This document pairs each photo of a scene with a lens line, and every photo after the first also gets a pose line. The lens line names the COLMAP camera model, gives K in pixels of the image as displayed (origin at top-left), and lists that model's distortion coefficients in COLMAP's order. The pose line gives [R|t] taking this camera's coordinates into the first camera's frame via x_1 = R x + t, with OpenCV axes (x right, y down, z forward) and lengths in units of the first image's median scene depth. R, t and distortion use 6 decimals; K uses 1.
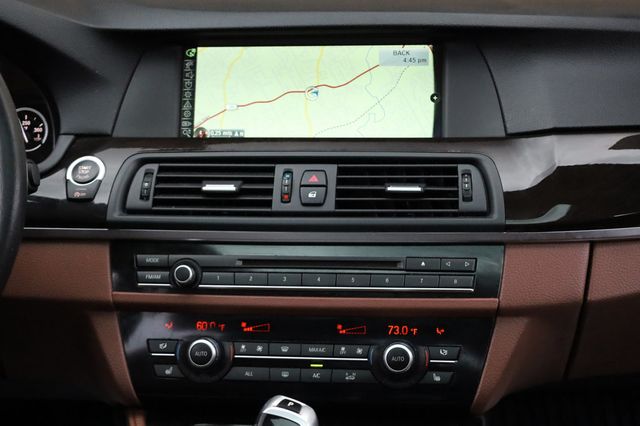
lens RADIAL K [[1325.8, 0, 320.0], [0, 1325.8, 213.0], [0, 0, 1]] dist [-0.018036, -0.013232]
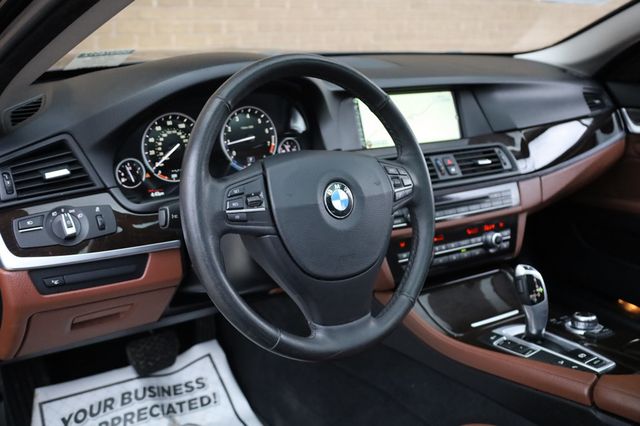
lens RADIAL K [[687.9, 0, 320.0], [0, 687.9, 213.0], [0, 0, 1]] dist [0.012254, 0.021869]
pose [[0.767908, -0.149775, 0.622804, -0.822406], [0.095139, 0.988164, 0.120334, -0.093052], [-0.633456, -0.033152, 0.773068, 0.296231]]
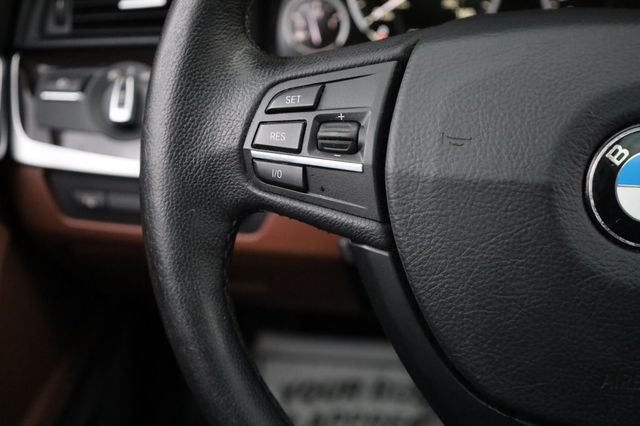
lens RADIAL K [[810.5, 0, 320.0], [0, 810.5, 213.0], [0, 0, 1]] dist [0.000277, 0.001106]
pose [[0.999847, 0.008777, -0.015146, -0.456011], [-0.004820, 0.969801, 0.243851, -0.071125], [0.016829, -0.243741, 0.969694, 0.588924]]
